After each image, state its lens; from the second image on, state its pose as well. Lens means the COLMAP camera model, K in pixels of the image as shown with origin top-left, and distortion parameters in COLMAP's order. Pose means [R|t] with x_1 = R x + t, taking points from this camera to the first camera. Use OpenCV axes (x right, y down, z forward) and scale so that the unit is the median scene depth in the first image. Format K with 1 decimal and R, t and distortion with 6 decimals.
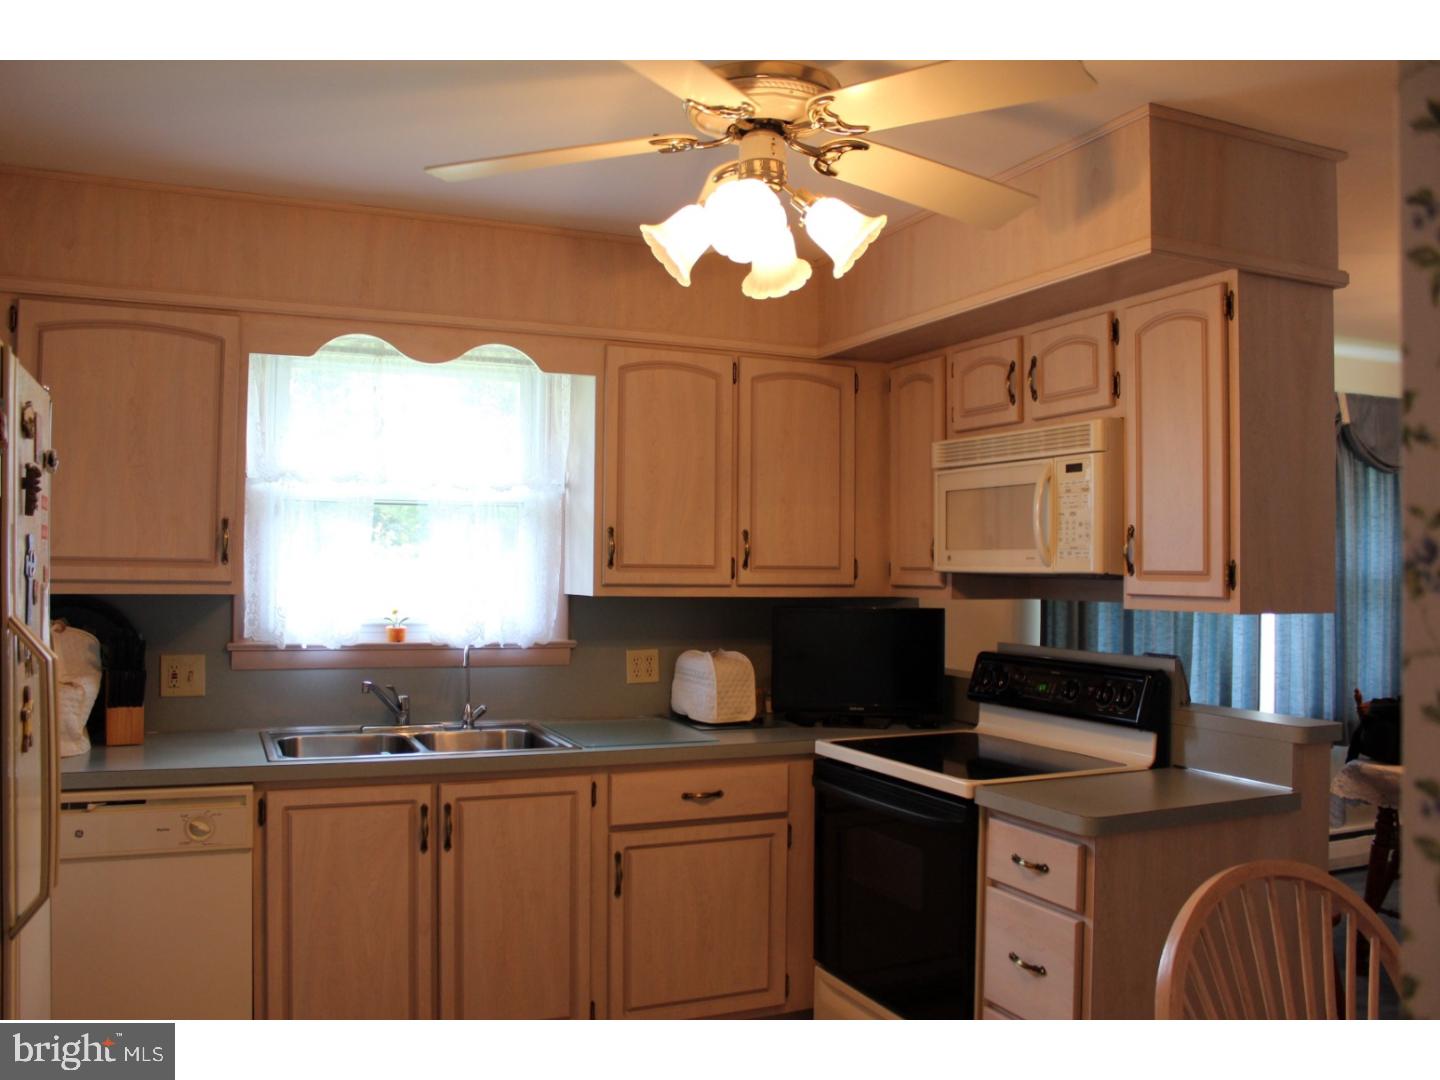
lens RADIAL K [[1197.9, 0, 720.0], [0, 1197.9, 540.0], [0, 0, 1]] dist [-0.166113, 0.153305]
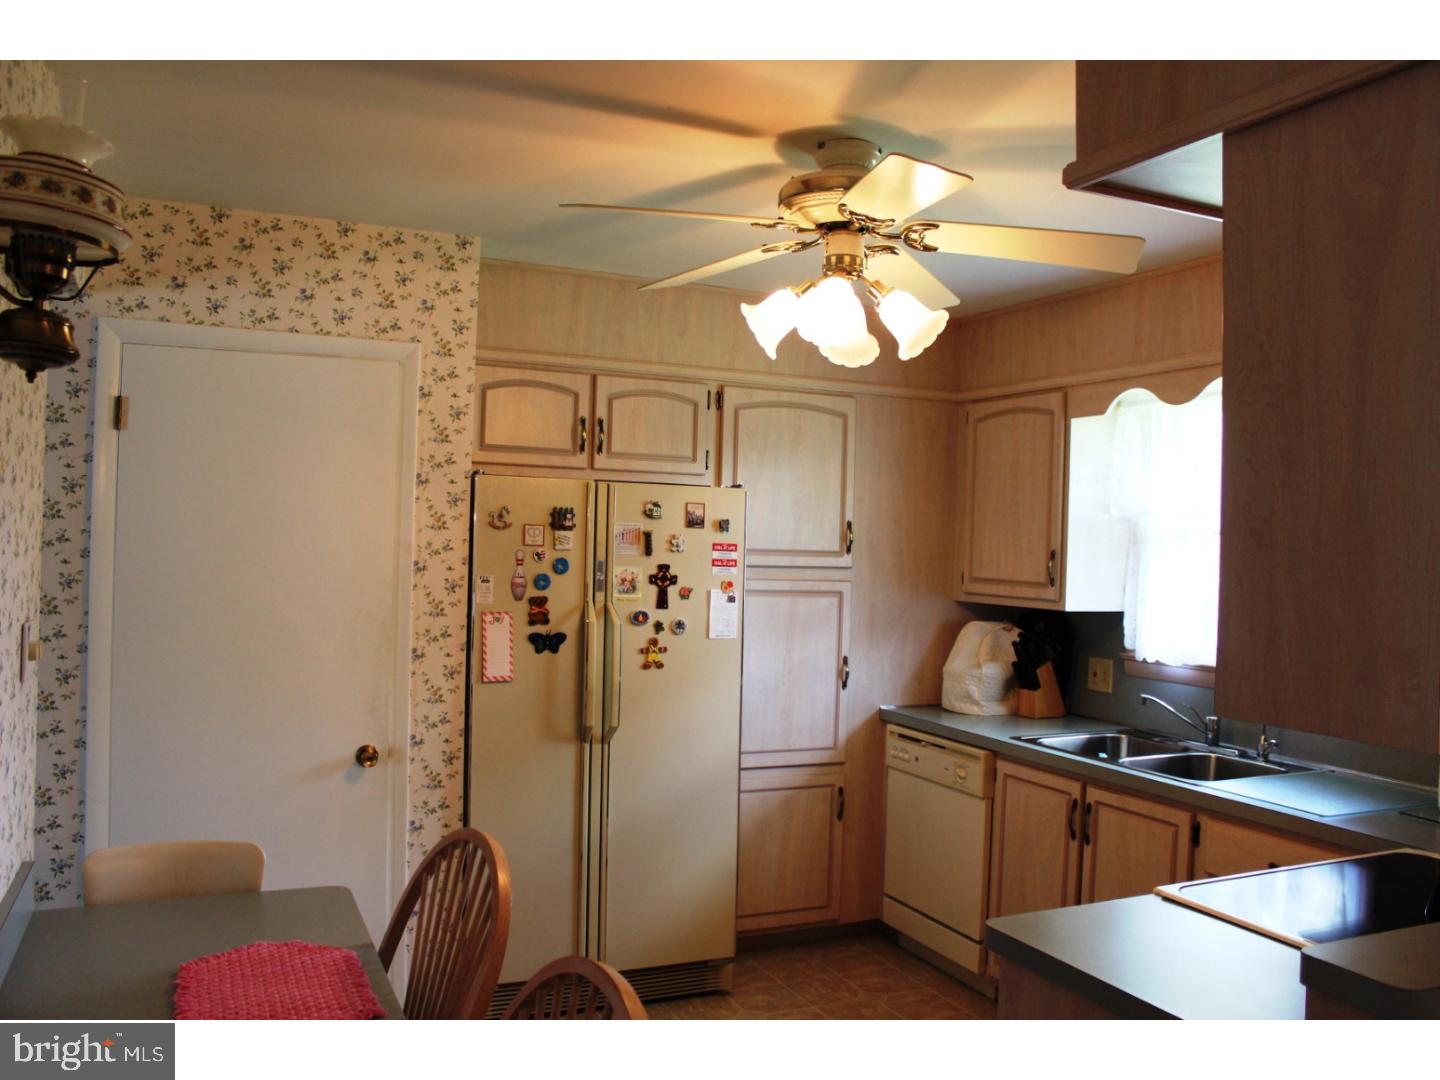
lens RADIAL K [[1197.9, 0, 720.0], [0, 1197.9, 540.0], [0, 0, 1]] dist [-0.166113, 0.153305]
pose [[0.022991, -0.007189, -0.999710, 0.898019], [-0.005772, 0.999957, -0.007324, -0.019682], [0.999719, 0.005939, 0.022949, 0.622325]]
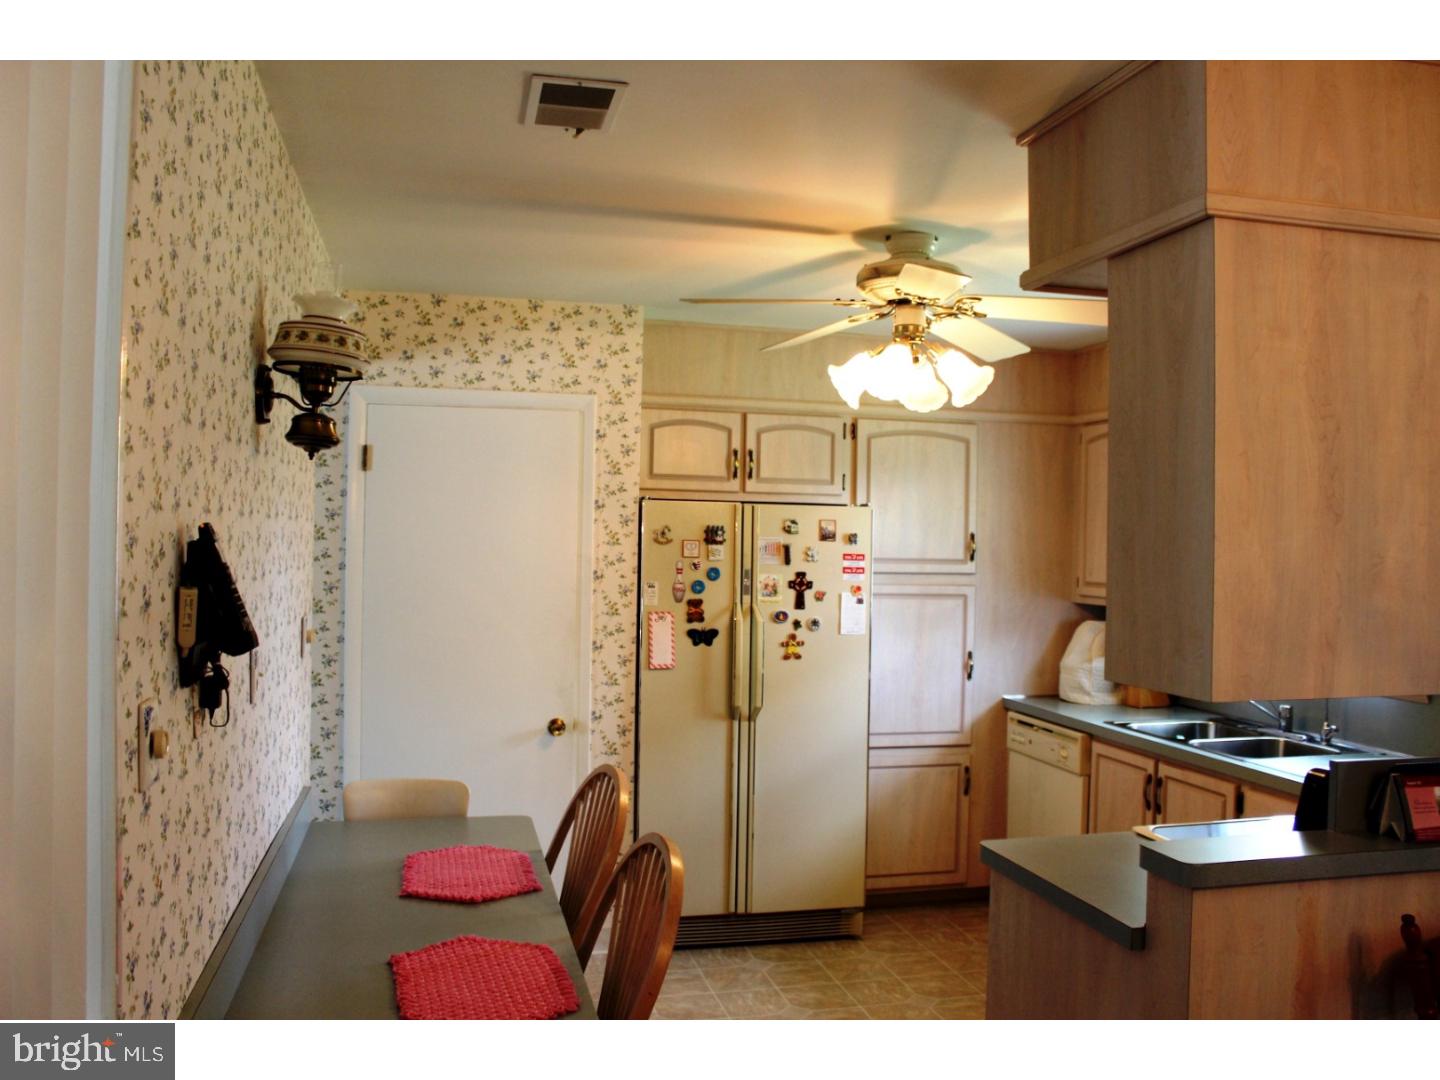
lens RADIAL K [[1197.9, 0, 720.0], [0, 1197.9, 540.0], [0, 0, 1]] dist [-0.166113, 0.153305]
pose [[-0.166302, -0.012349, -0.985998, 1.135319], [0.002334, 0.999914, -0.012917, -0.023863], [0.986072, -0.004449, -0.166259, 0.741769]]
